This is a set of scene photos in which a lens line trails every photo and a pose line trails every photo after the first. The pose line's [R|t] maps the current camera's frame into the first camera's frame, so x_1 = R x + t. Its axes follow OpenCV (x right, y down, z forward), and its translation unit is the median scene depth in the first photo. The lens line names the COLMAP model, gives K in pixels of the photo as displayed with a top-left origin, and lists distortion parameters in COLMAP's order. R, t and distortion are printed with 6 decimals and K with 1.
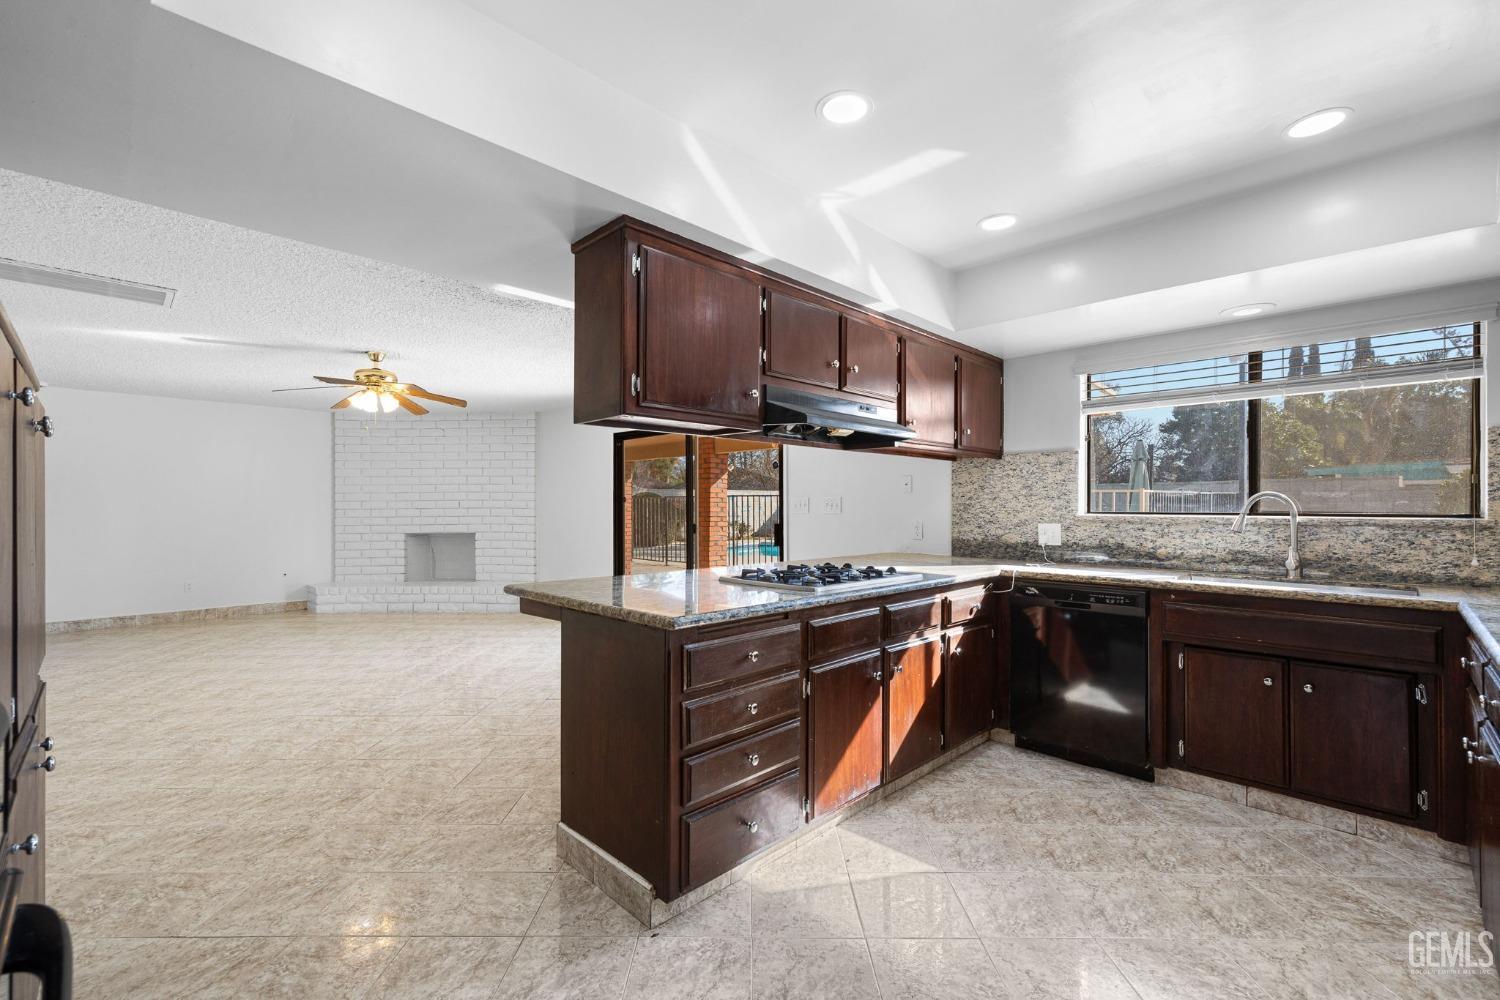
lens RADIAL K [[640.6, 0, 745.6], [0, 640.6, 500.9], [0, 0, 1]] dist [0.001057, -0.000013]
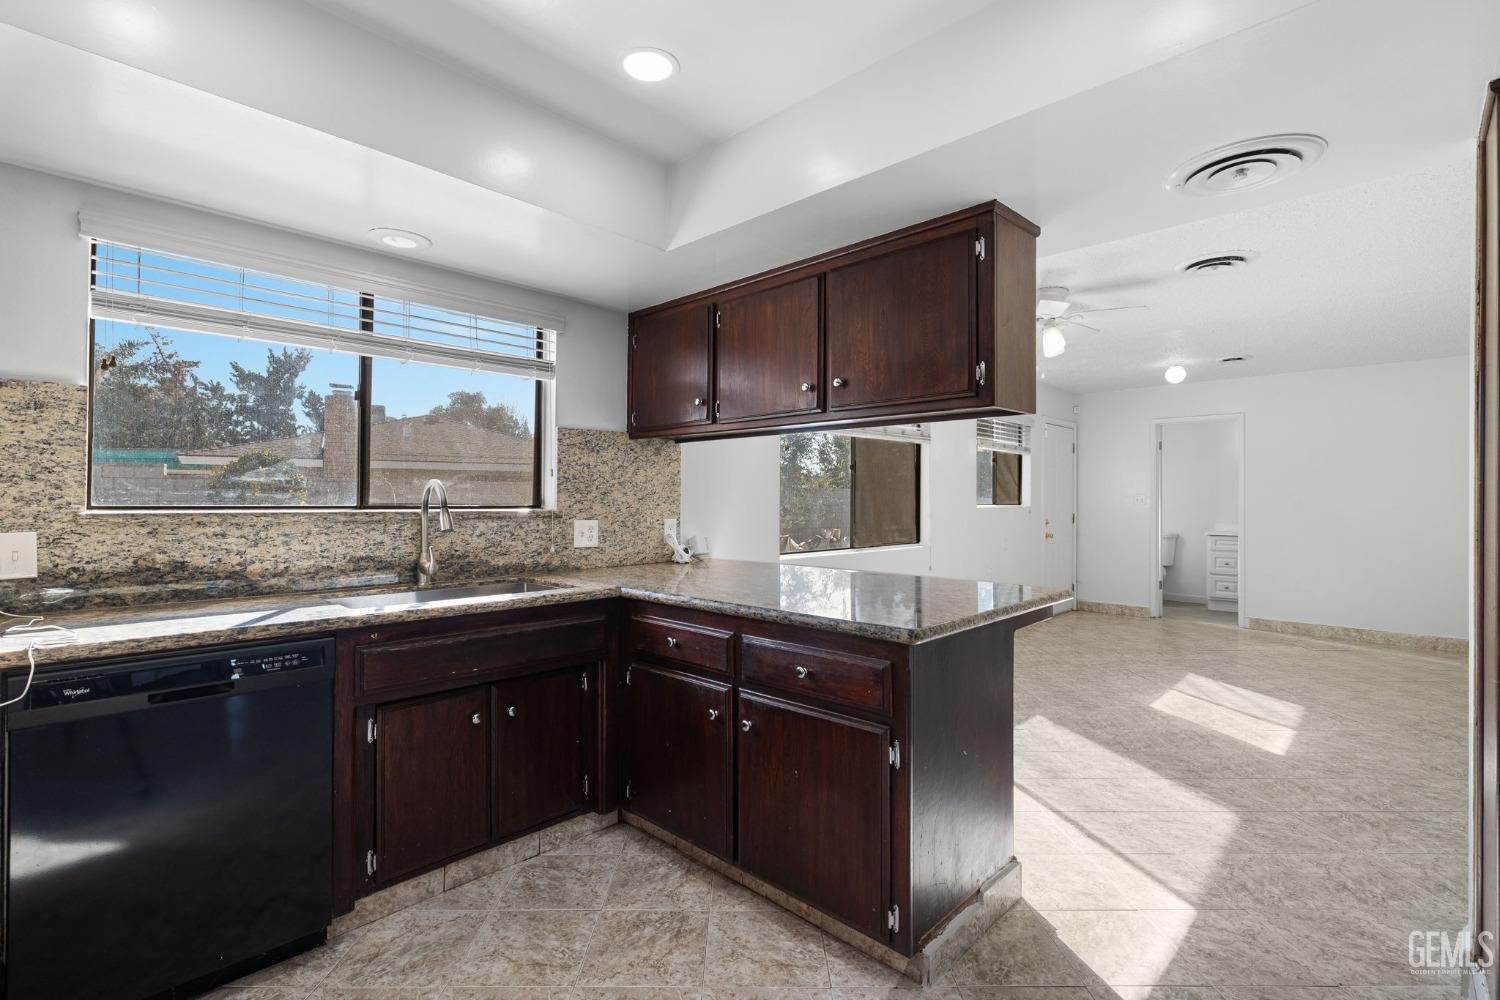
lens RADIAL K [[688.8, 0, 748.4], [0, 688.8, 493.5], [0, 0, 1]] dist [0.000912, 0.000184]
pose [[-0.009613, 0.007270, 0.999927, -0.031856], [-0.013122, 0.999887, -0.007395, 0.003999], [-0.999868, -0.013192, -0.009516, 0.511620]]
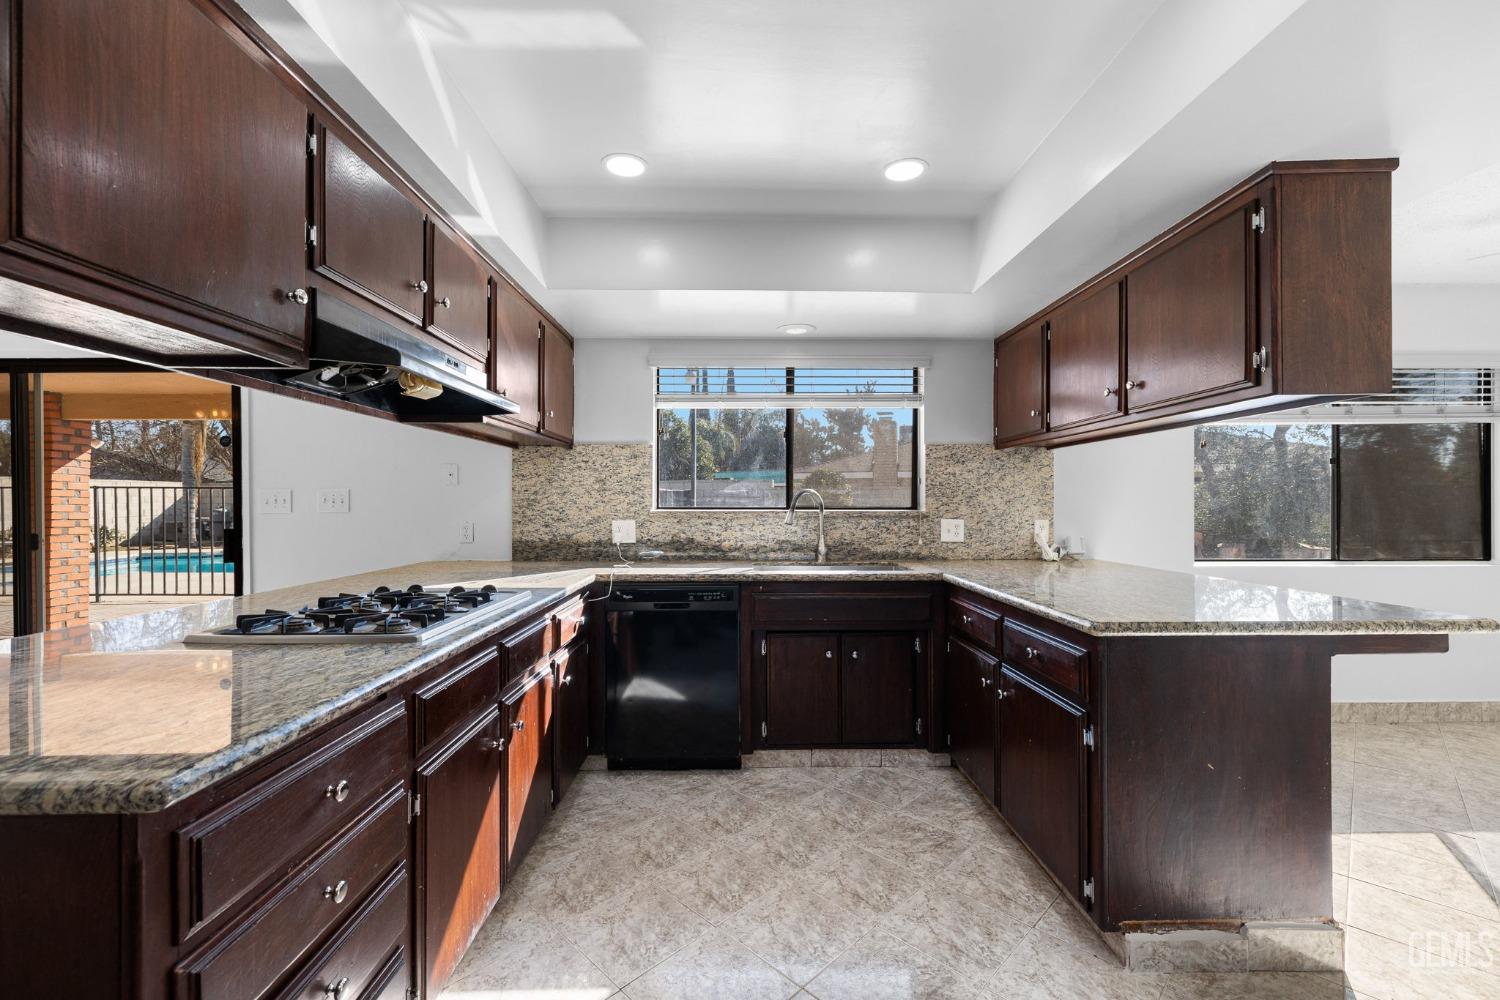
lens RADIAL K [[633.2, 0, 746.7], [0, 633.2, 502.8], [0, 0, 1]] dist [0.003528, 0.000101]
pose [[0.697712, -0.003870, 0.716368, -0.074371], [-0.003505, 0.999955, 0.008815, 0.000959], [-0.716370, -0.008661, 0.697667, 0.240288]]
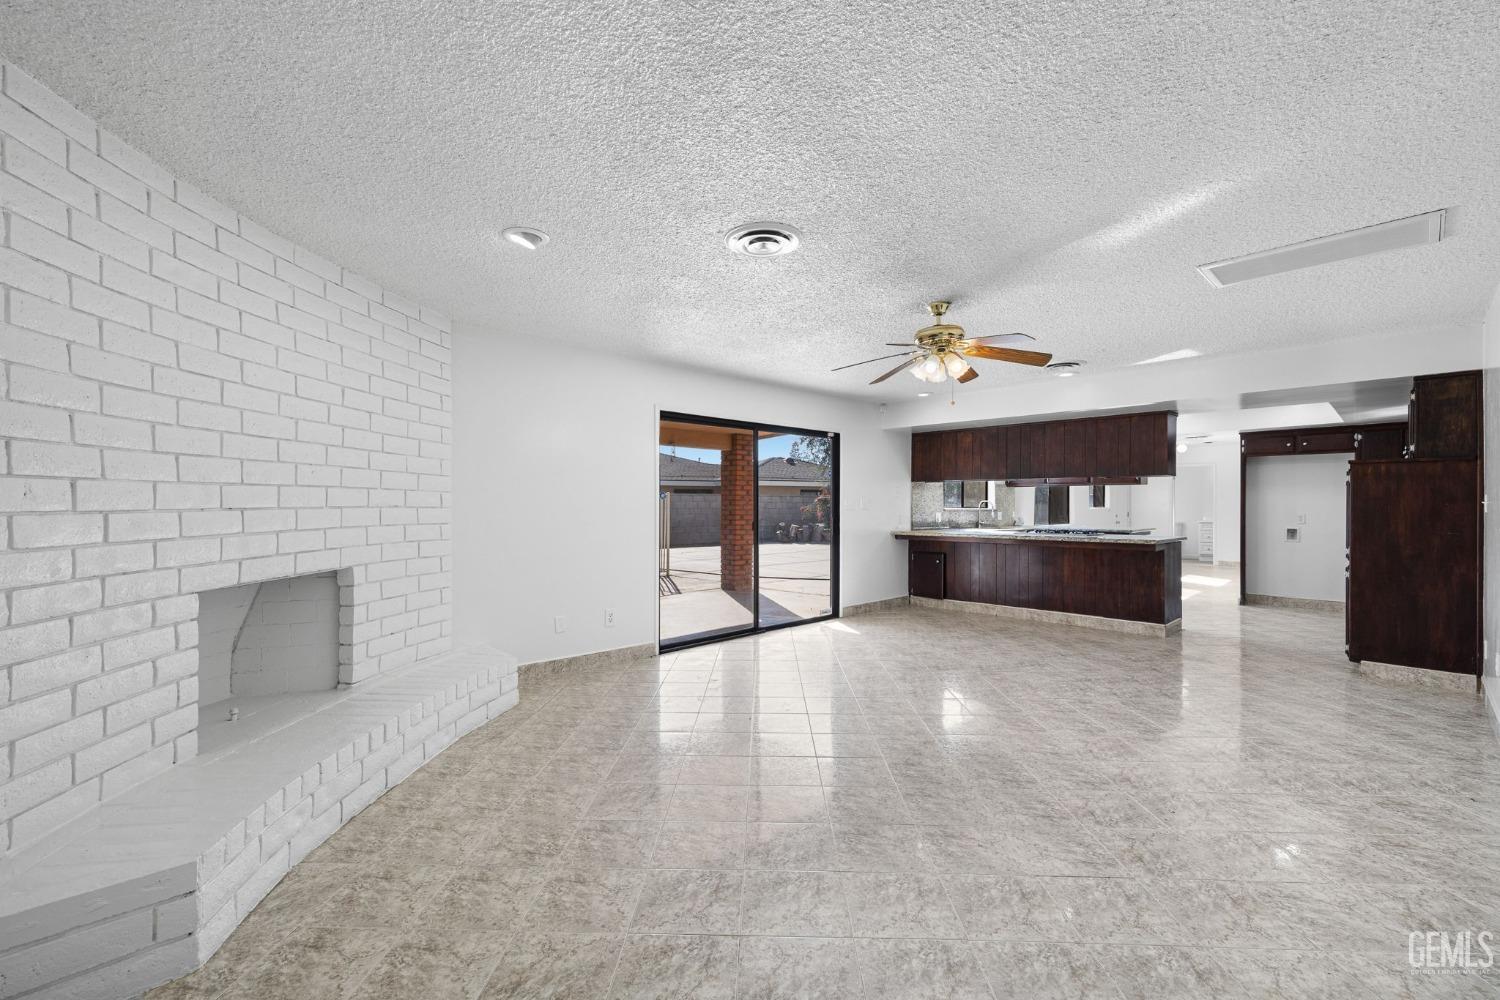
lens RADIAL K [[640.6, 0, 745.6], [0, 640.6, 500.9], [0, 0, 1]] dist [0.001057, -0.000013]
pose [[0.031612, 0.005703, 0.999484, -2.004339], [-0.009015, 0.999945, -0.005421, 0.013807], [-0.999460, -0.008839, 0.031662, 1.768611]]
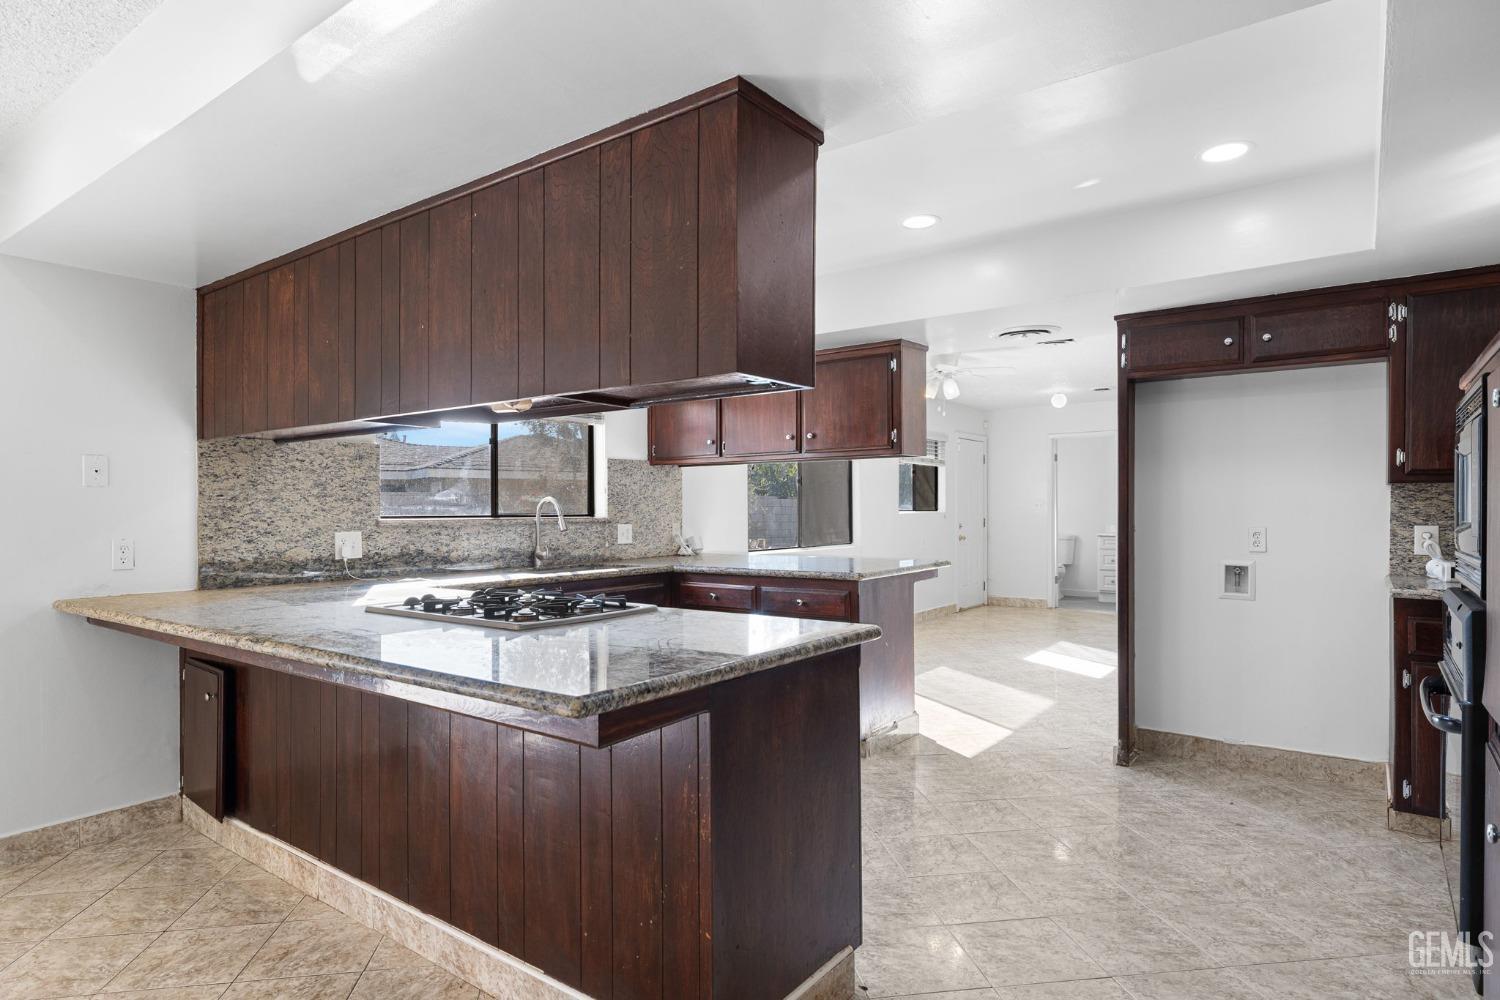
lens RADIAL K [[837.4, 0, 748.5], [0, 837.4, 508.1], [0, 0, 1]] dist [0.002104, -0.000662]
pose [[-0.142812, 0.000337, 0.989750, -0.696069], [-0.002373, 0.999997, -0.000683, 0.005729], [-0.989747, -0.002446, -0.142811, 0.716119]]
